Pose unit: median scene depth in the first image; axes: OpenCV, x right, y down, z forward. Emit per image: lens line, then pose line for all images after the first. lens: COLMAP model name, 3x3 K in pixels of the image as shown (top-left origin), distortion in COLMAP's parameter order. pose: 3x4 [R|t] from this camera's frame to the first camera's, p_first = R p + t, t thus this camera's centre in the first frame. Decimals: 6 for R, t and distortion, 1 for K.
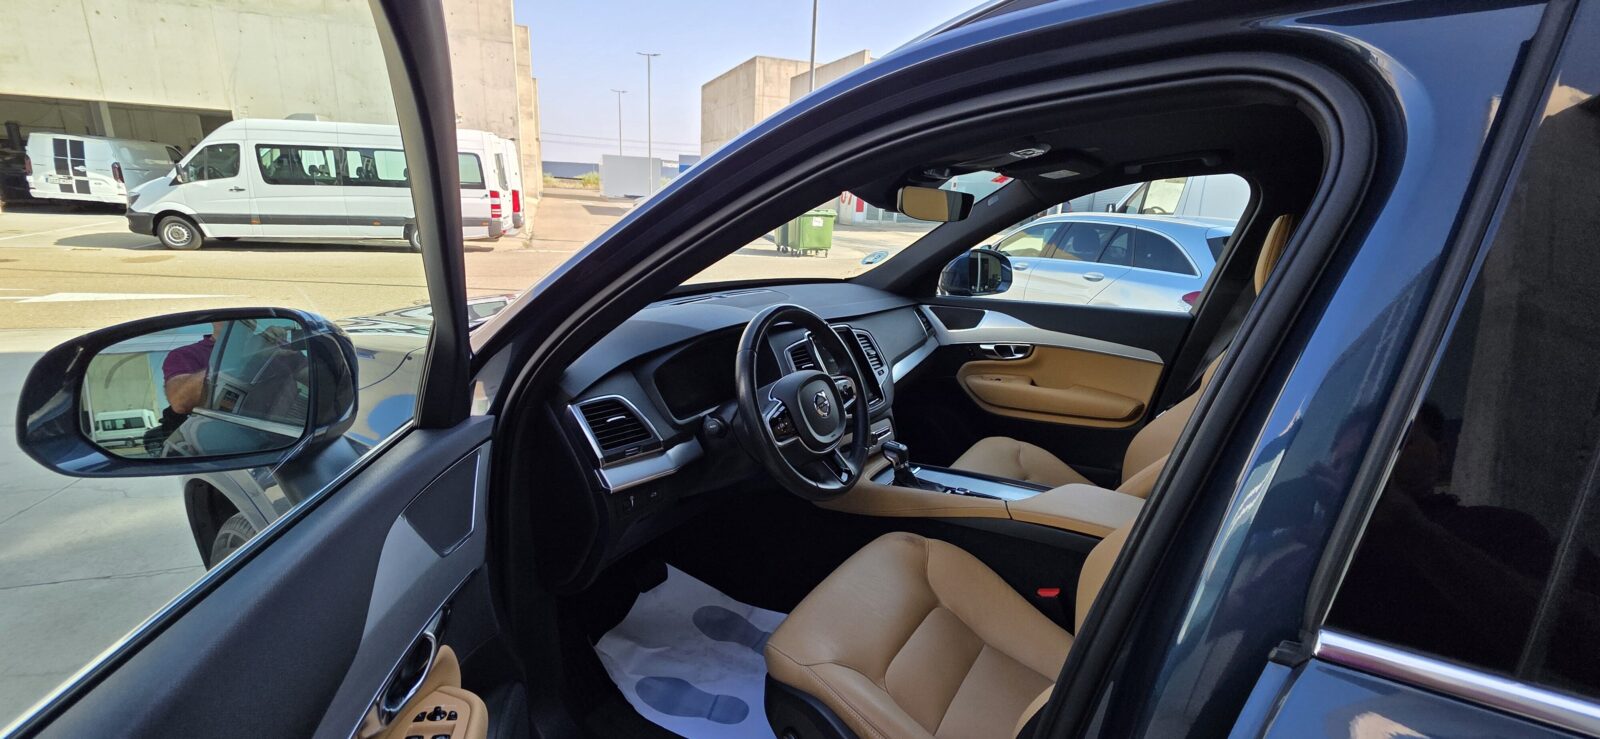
lens RADIAL K [[641.4, 0, 790.1], [0, 641.4, 370.1], [0, 0, 1]] dist [0.005457, -0.001104]
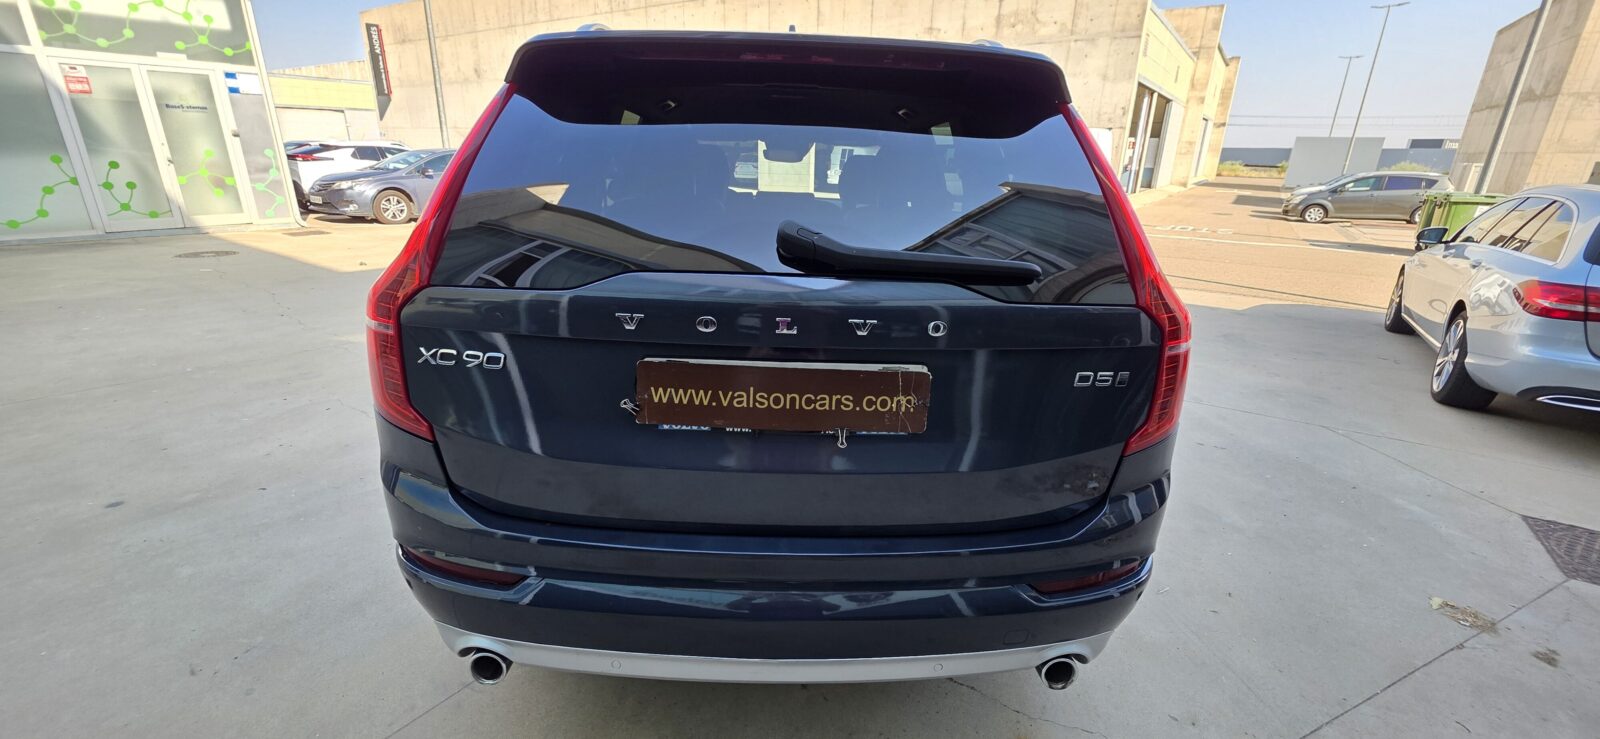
lens RADIAL K [[641.4, 0, 796.3], [0, 641.4, 366.9], [0, 0, 1]] dist [0.005457, -0.001104]
pose [[0.576220, 0.224670, -0.785808, 0.252733], [-0.218300, 0.968851, 0.116928, 0.026587], [0.787601, 0.104165, 0.607317, -0.048759]]
